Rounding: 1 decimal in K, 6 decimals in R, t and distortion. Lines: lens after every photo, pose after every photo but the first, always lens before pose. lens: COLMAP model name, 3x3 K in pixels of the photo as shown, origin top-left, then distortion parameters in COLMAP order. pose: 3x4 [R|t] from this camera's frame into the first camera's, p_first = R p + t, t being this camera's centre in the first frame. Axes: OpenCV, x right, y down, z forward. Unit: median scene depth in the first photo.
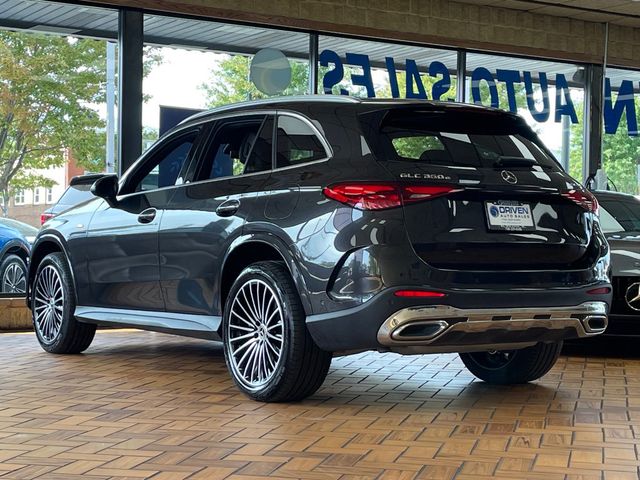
lens RADIAL K [[1168.6, 0, 320.0], [0, 1168.6, 240.0], [0, 0, 1]] dist [0.129191, -0.080602]
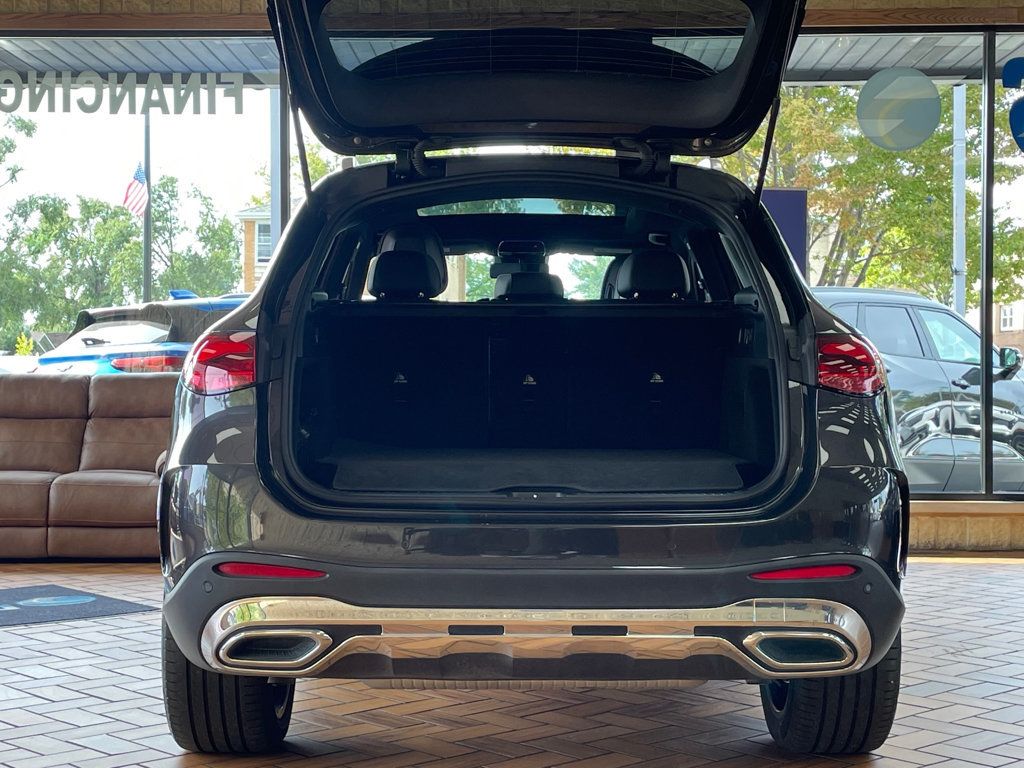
lens RADIAL K [[1641.5, 0, 513.8], [0, 1641.5, 373.3], [0, 0, 1]] dist [0.104343, -0.012758]
pose [[0.829764, -0.010057, -0.558023, 0.243586], [0.008866, 0.999949, -0.004840, -0.013415], [0.558043, -0.000931, 0.829811, 0.227157]]
